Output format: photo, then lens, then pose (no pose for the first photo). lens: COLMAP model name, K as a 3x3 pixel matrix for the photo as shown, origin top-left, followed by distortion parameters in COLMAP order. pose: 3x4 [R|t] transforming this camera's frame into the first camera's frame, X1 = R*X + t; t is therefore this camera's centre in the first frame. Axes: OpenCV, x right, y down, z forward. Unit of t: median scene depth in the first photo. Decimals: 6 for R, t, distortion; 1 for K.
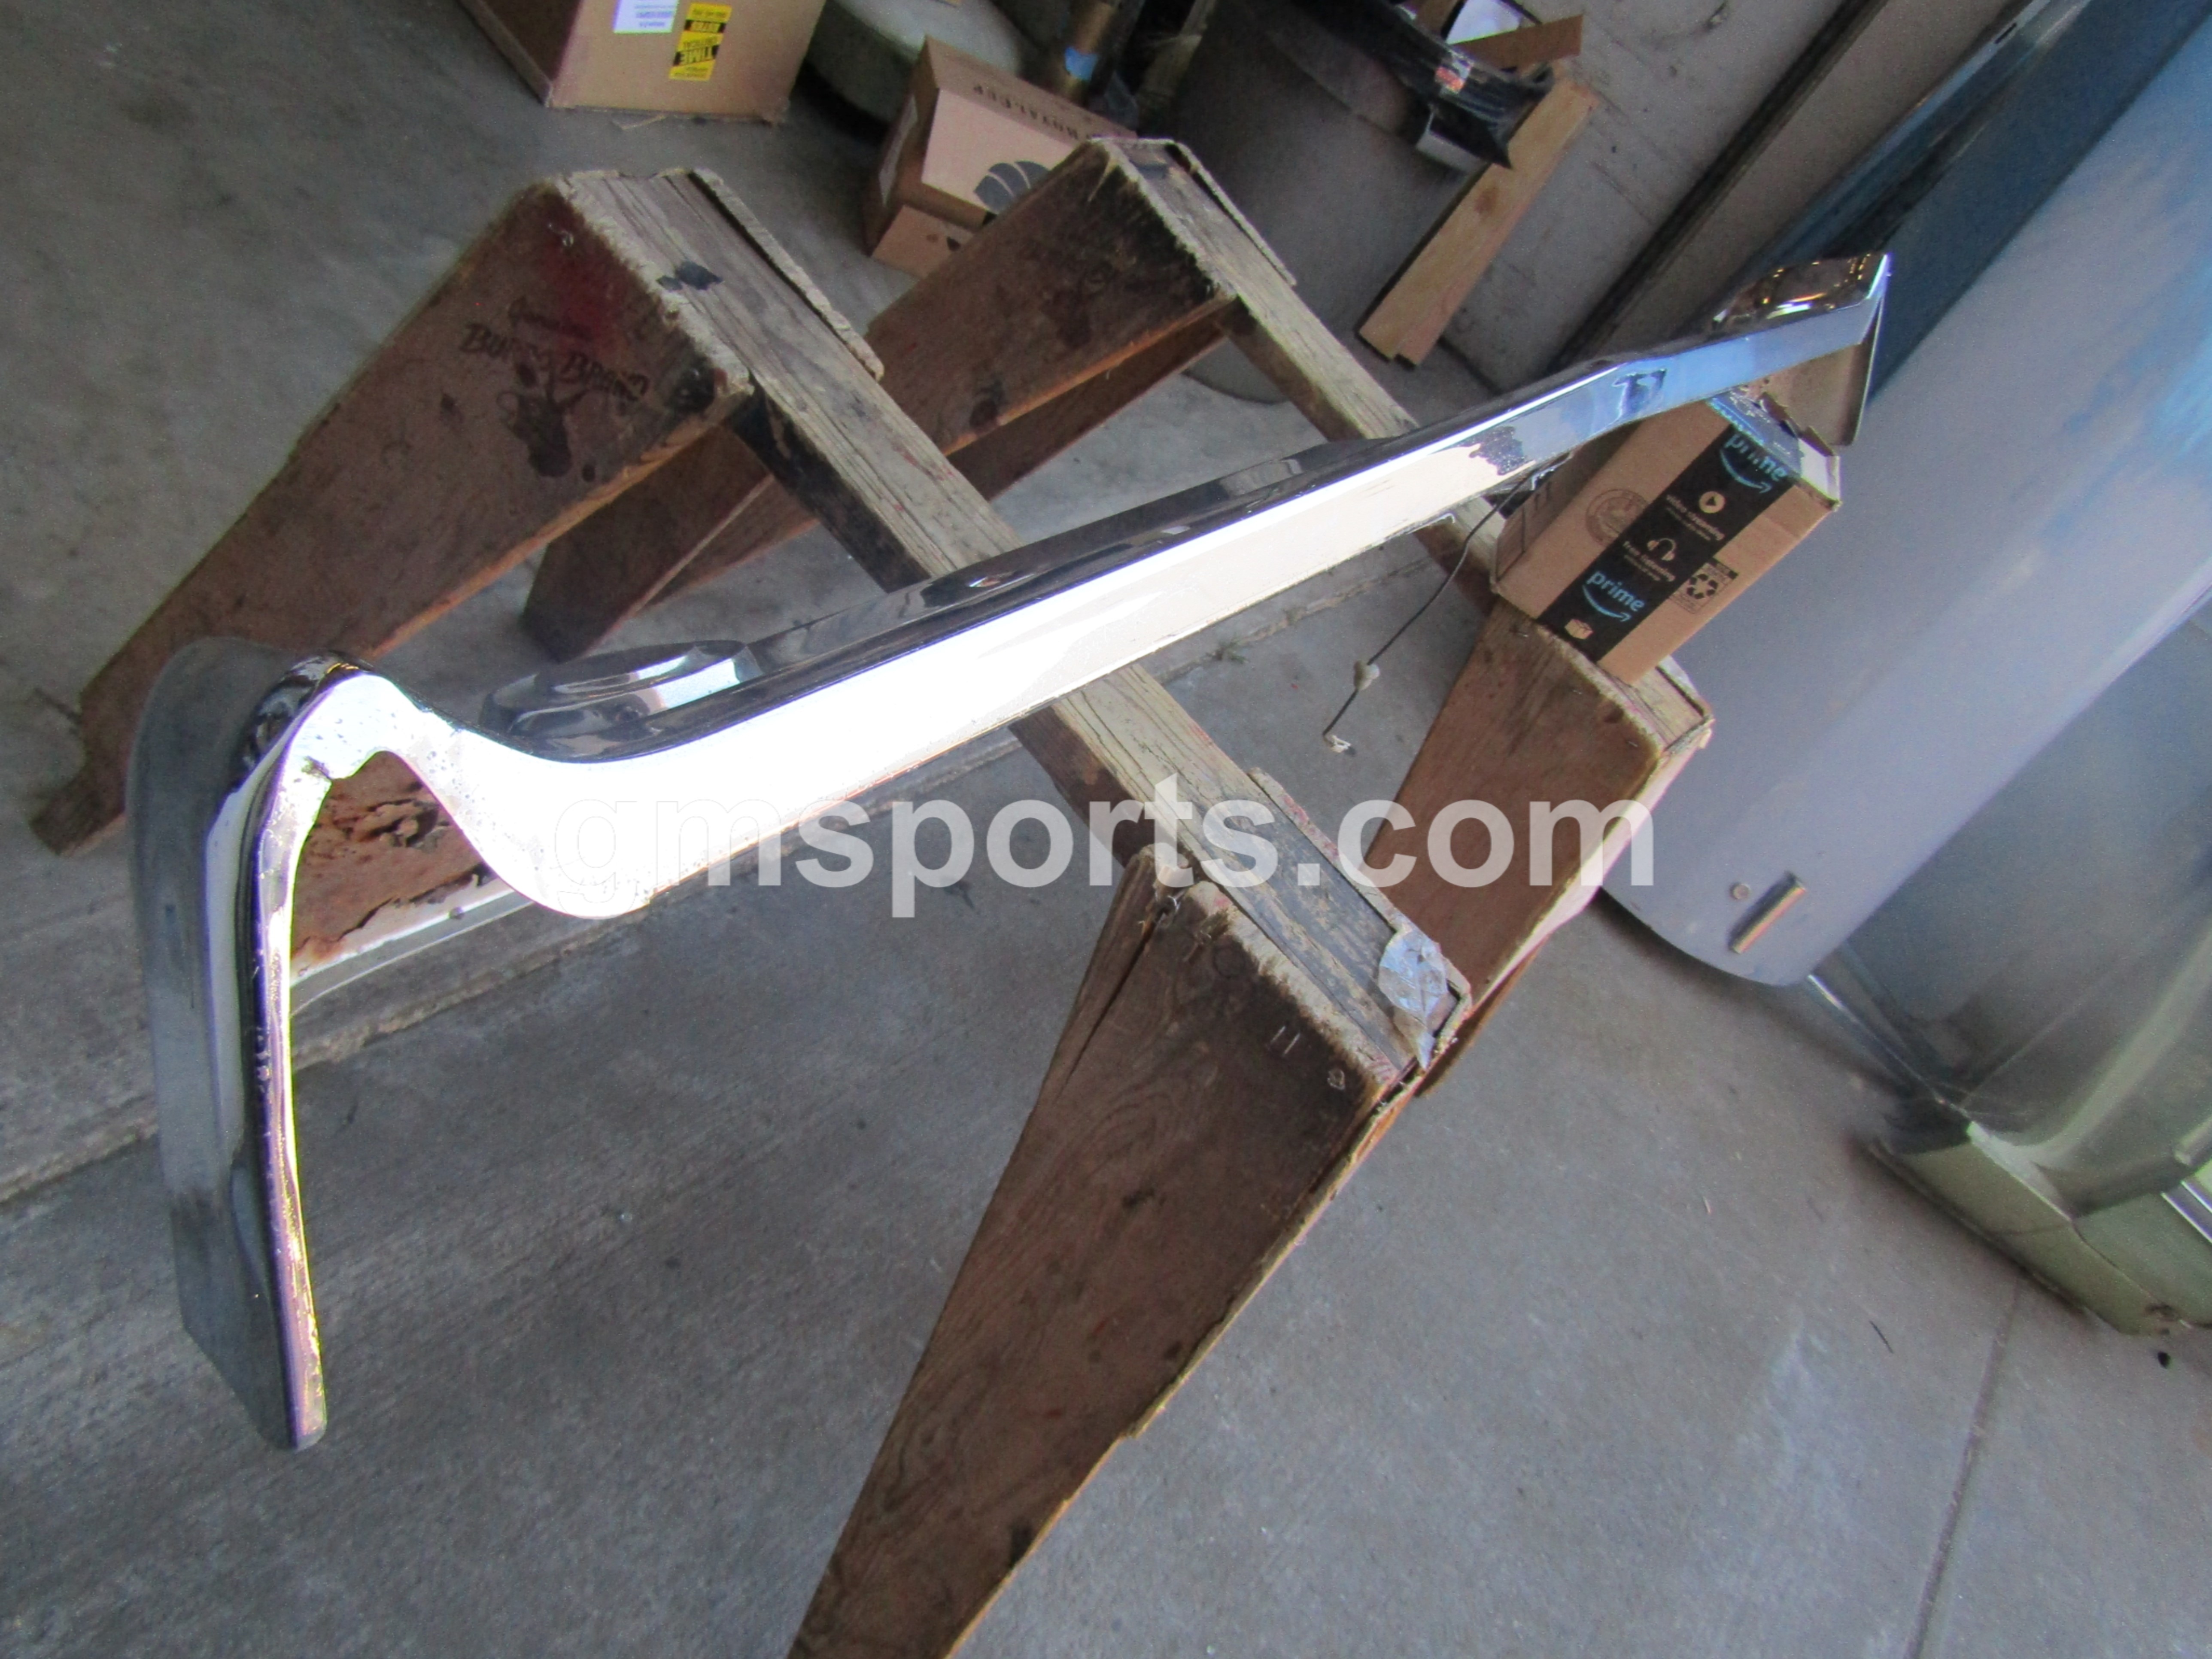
lens RADIAL K [[1583.0, 0, 1109.2], [0, 1583.0, 831.2], [0, 0, 1]] dist [-0.006837, 0.003151]
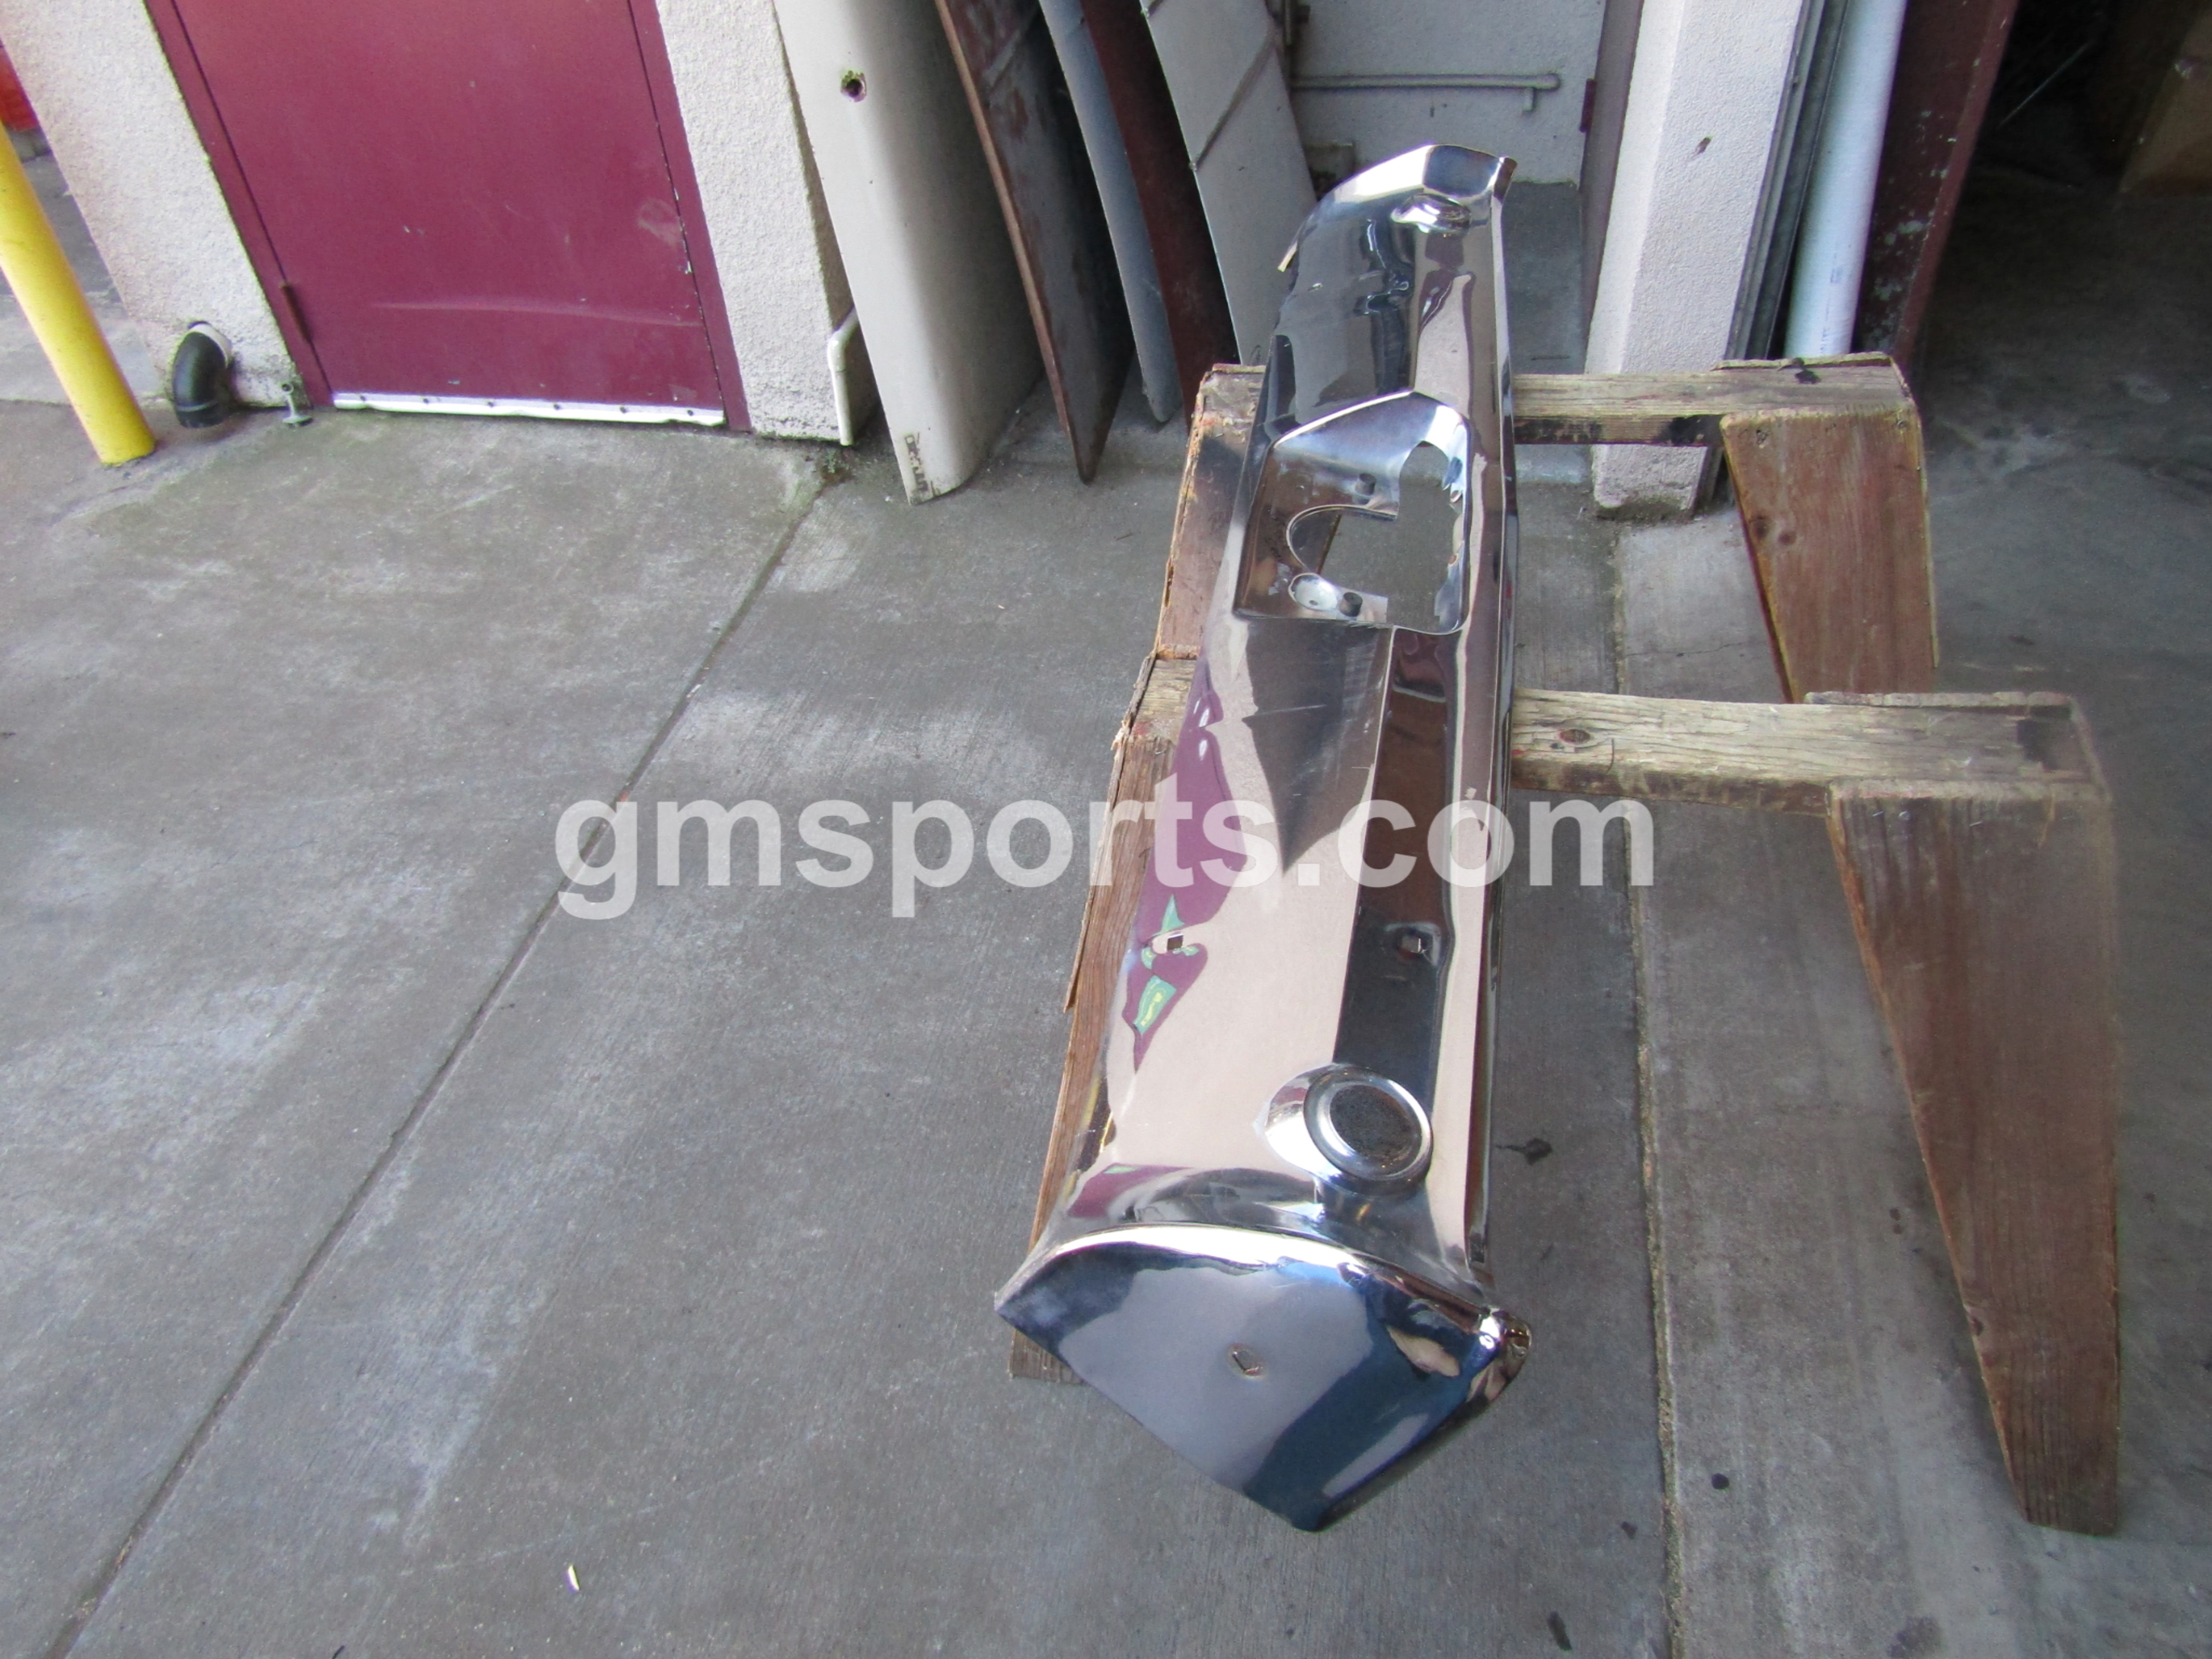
lens RADIAL K [[1583.3, 0, 1105.1], [0, 1583.3, 845.8], [0, 0, 1]] dist [0.000227, 0.007487]
pose [[-0.785622, -0.037042, -0.617596, 1.026293], [-0.613886, 0.171031, 0.770644, -0.834490], [0.077082, 0.984569, -0.157105, 1.278969]]
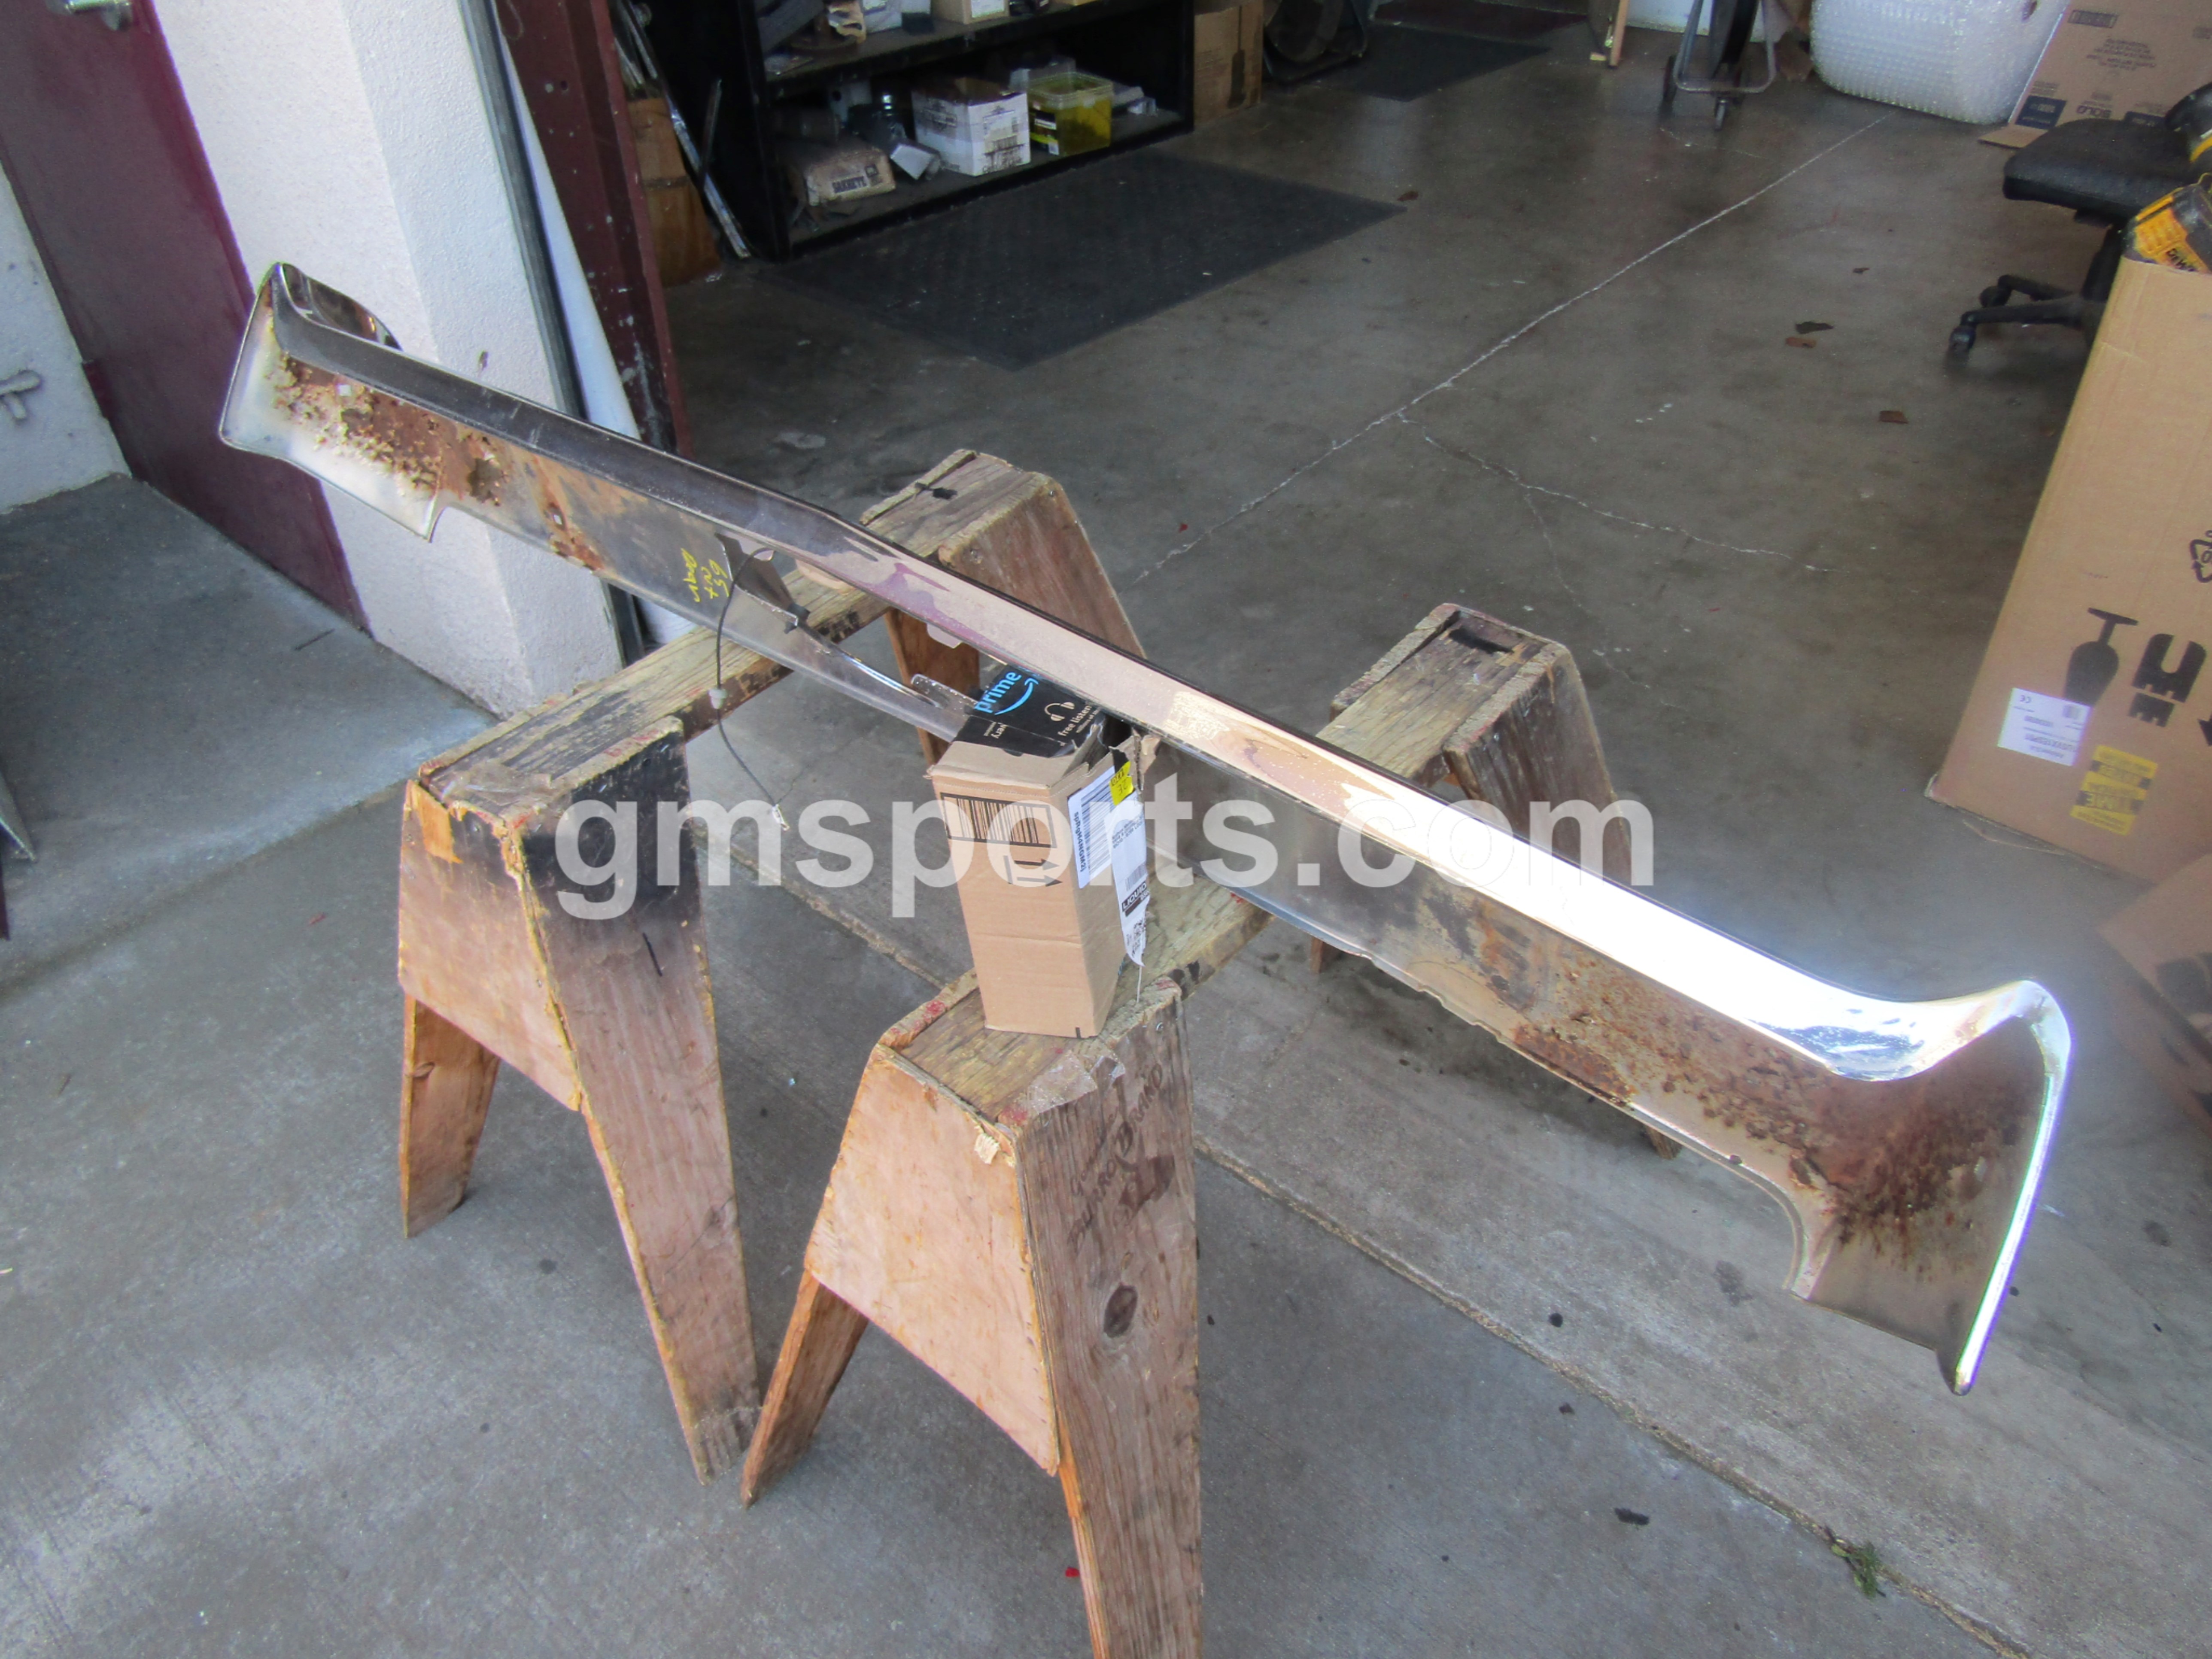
lens RADIAL K [[1583.0, 0, 1107.8], [0, 1583.0, 836.5], [0, 0, 1]] dist [-0.006837, 0.003151]
pose [[0.006184, 0.168056, -0.985758, 1.167943], [-0.705337, 0.699510, 0.114830, -0.312181], [0.708845, 0.694581, 0.122862, 0.885594]]
